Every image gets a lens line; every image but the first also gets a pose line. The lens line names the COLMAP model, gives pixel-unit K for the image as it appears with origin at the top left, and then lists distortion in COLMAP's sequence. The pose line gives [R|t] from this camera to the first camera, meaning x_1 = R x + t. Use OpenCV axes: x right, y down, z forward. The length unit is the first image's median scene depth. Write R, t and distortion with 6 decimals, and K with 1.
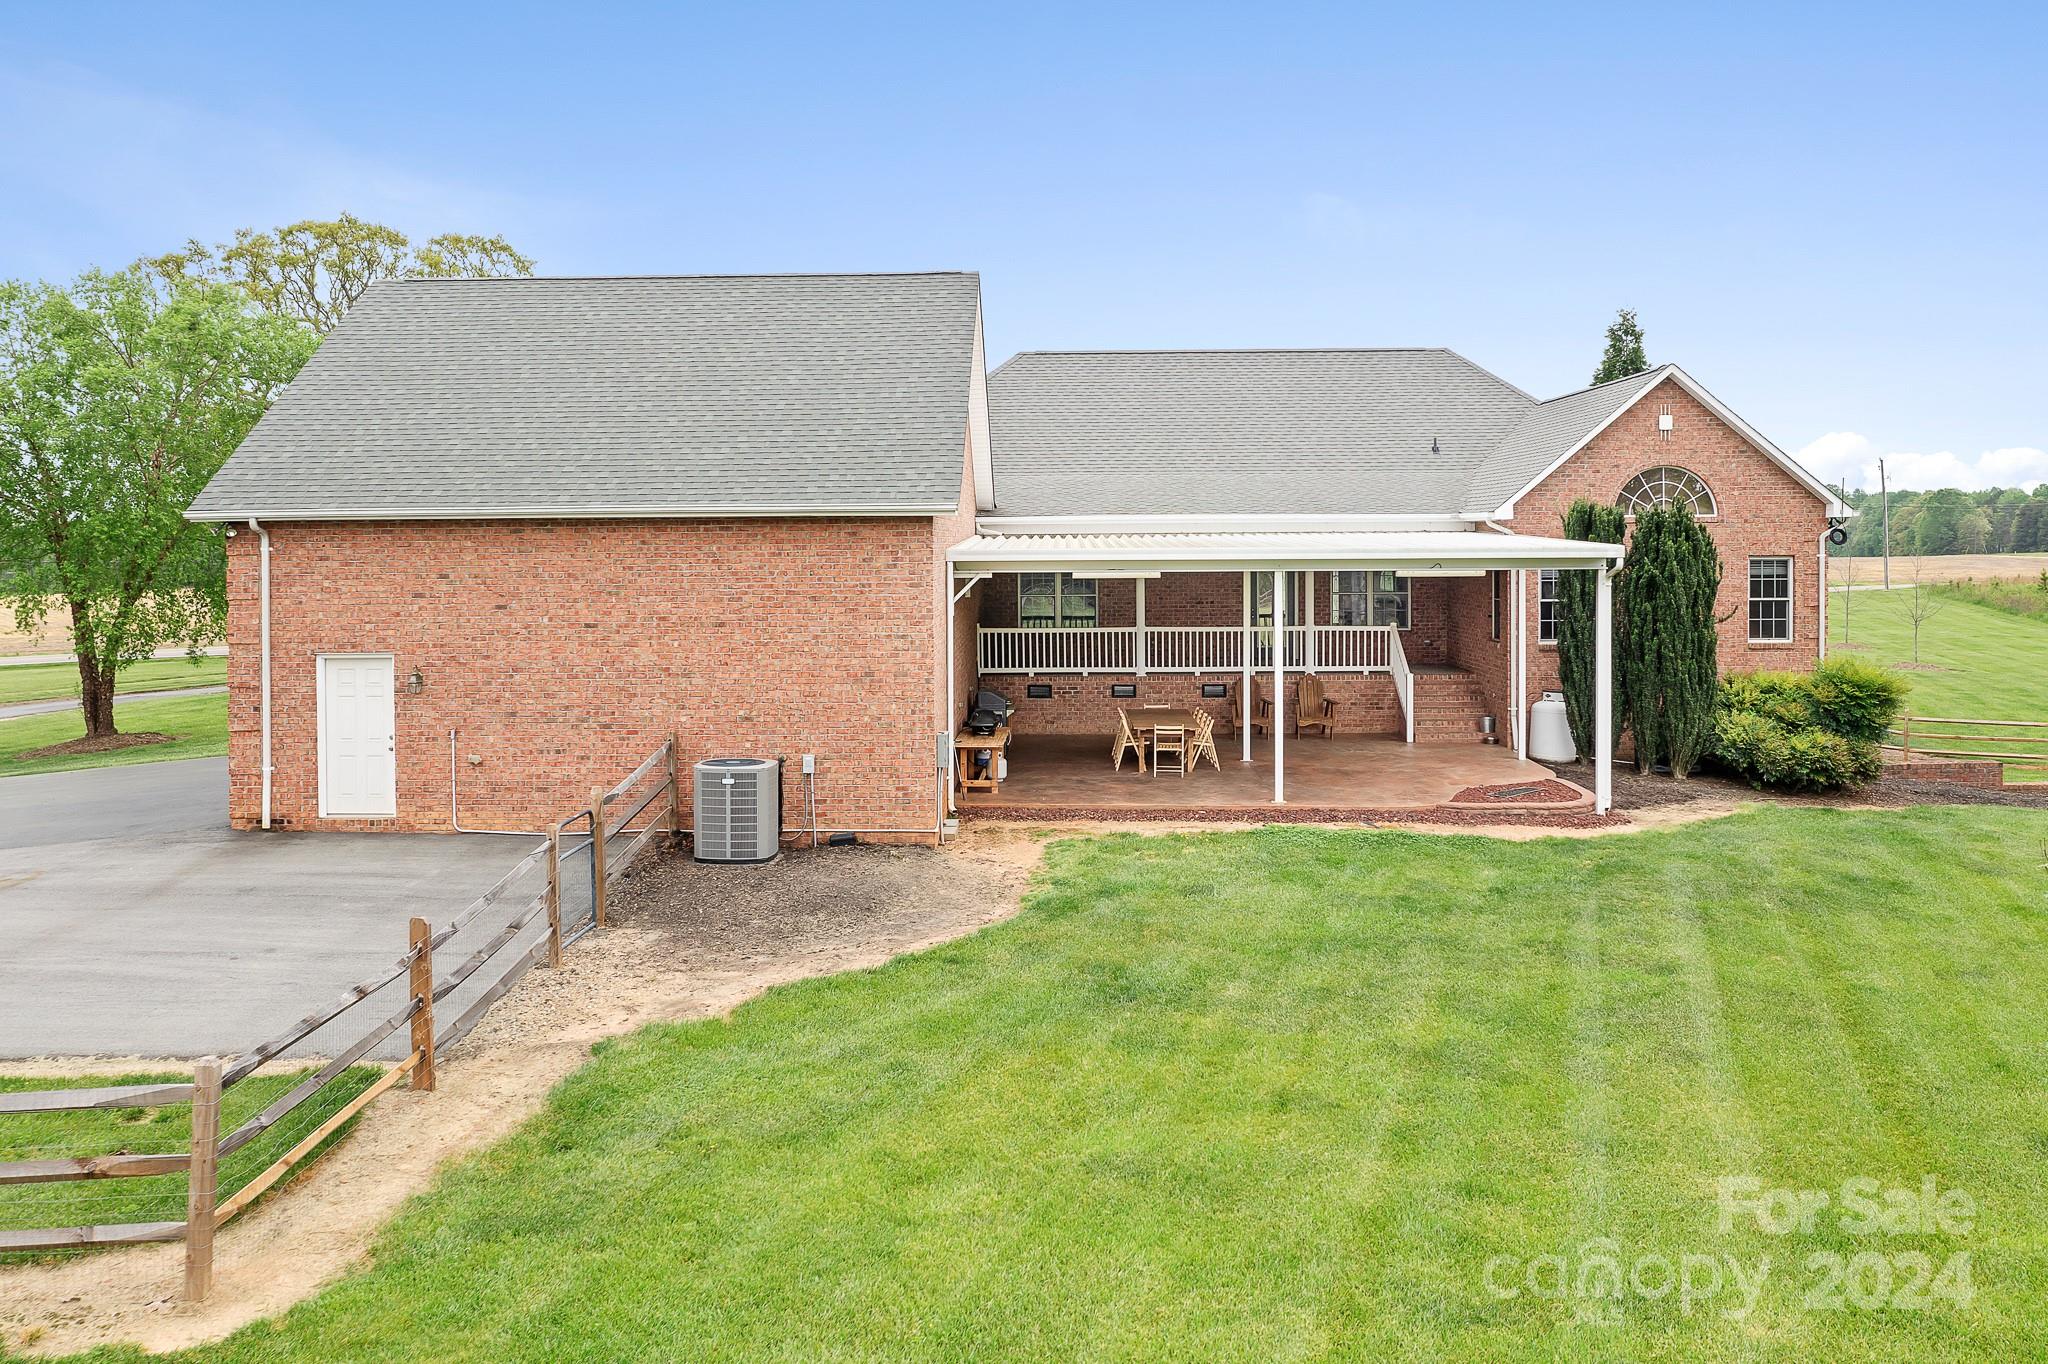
lens RADIAL K [[1692.6, 0, 1022.0], [0, 1692.6, 675.4], [0, 0, 1]] dist [-0.031214, -0.004791]
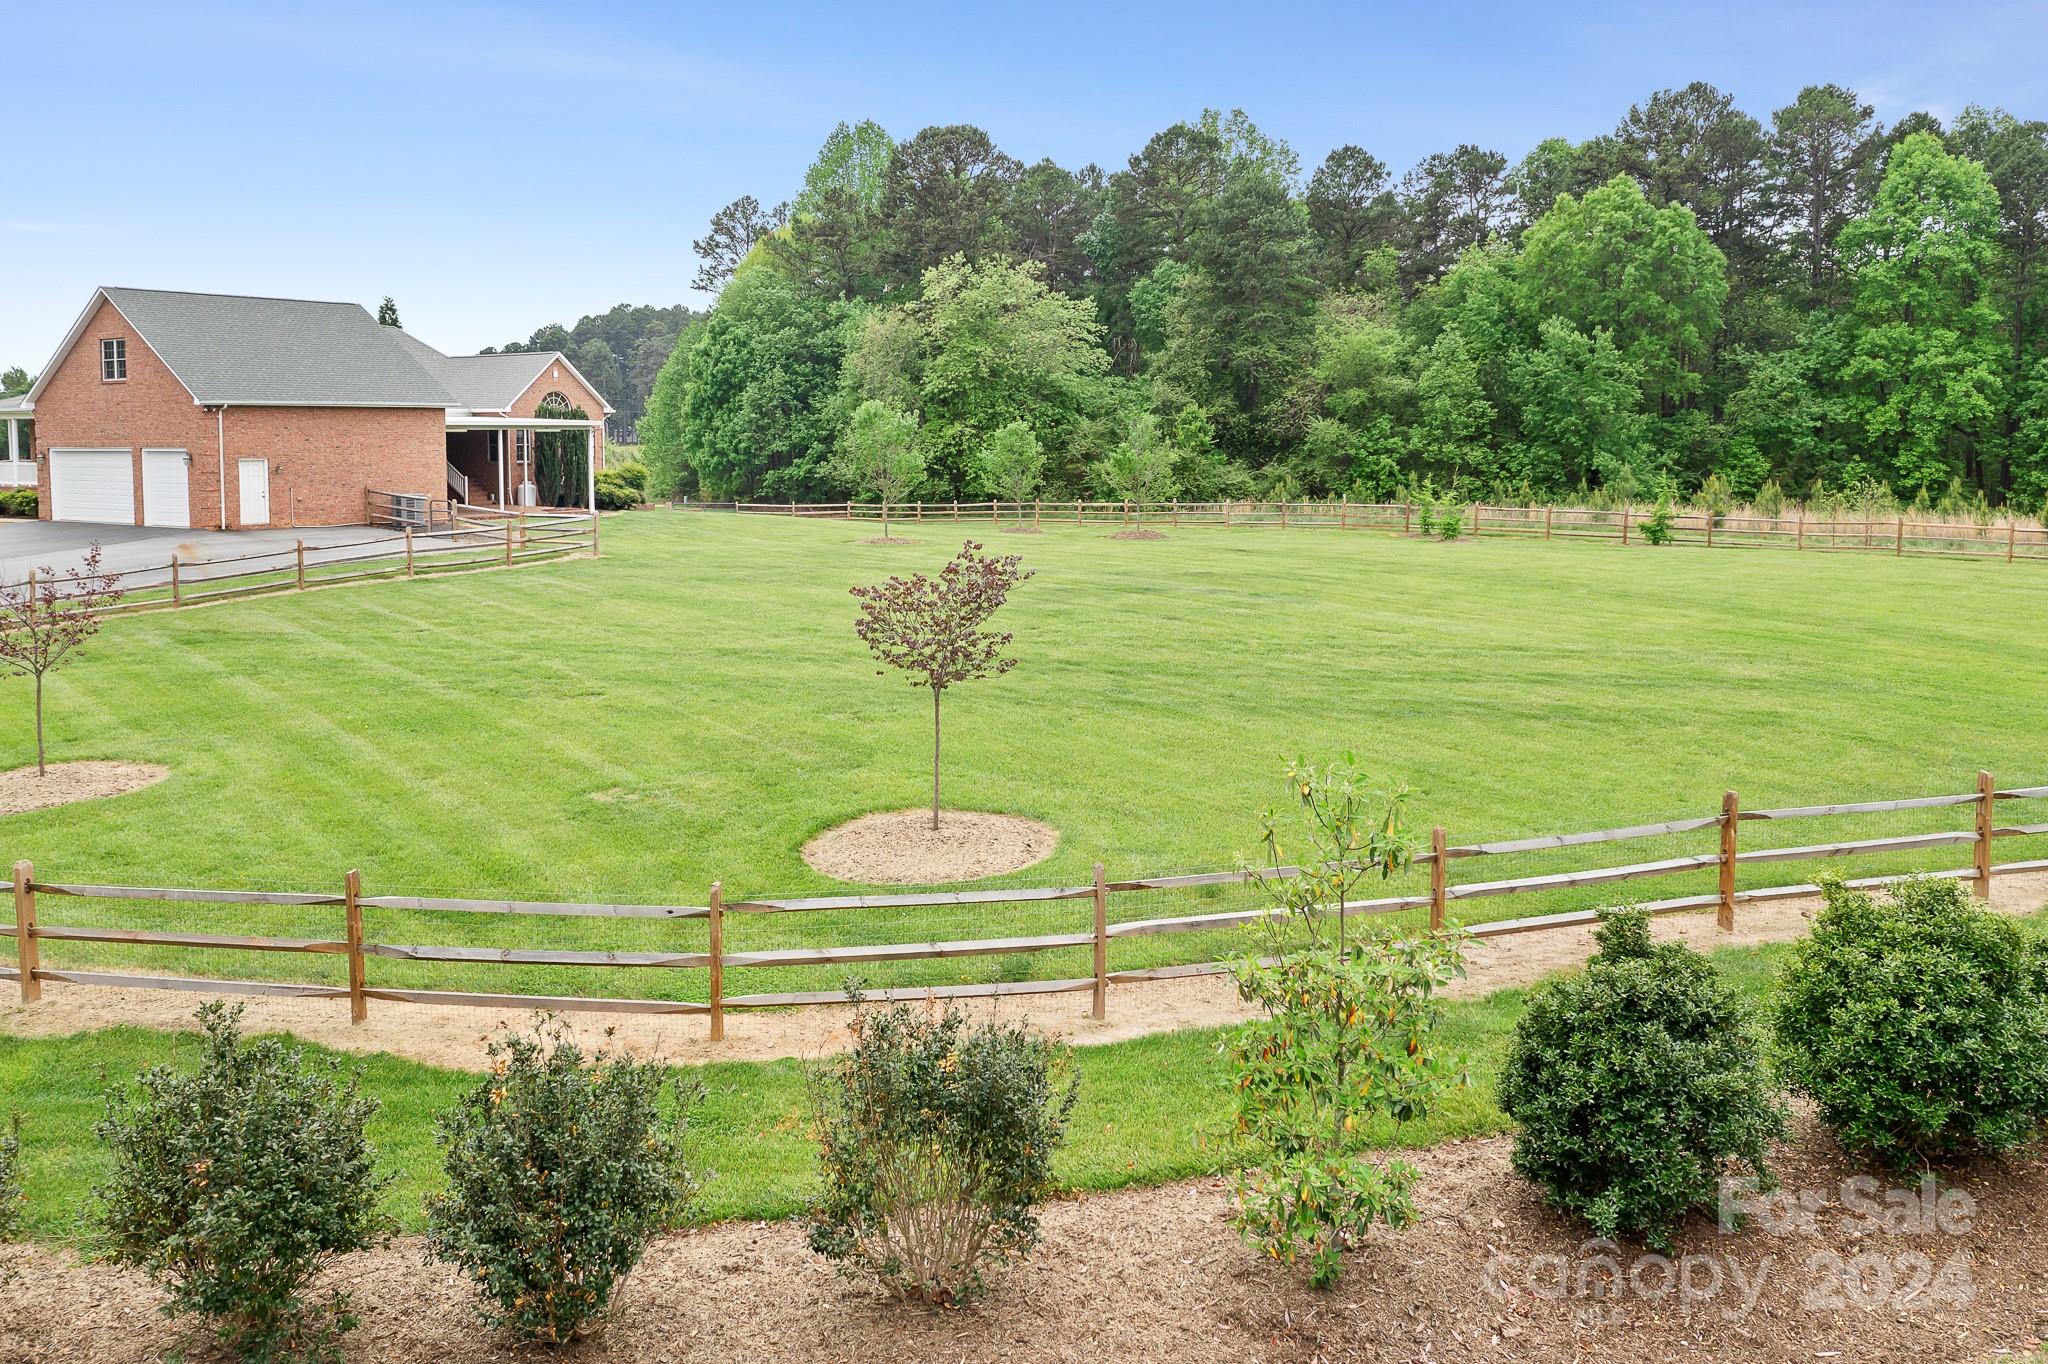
lens RADIAL K [[1692.6, 0, 1021.9], [0, 1692.6, 666.6], [0, 0, 1]] dist [-0.031214, -0.004791]
pose [[0.538837, -0.107613, 0.835508, -1.933929], [0.054786, 0.994184, 0.092718, 0.128485], [-0.840627, -0.004185, 0.541599, -1.361081]]
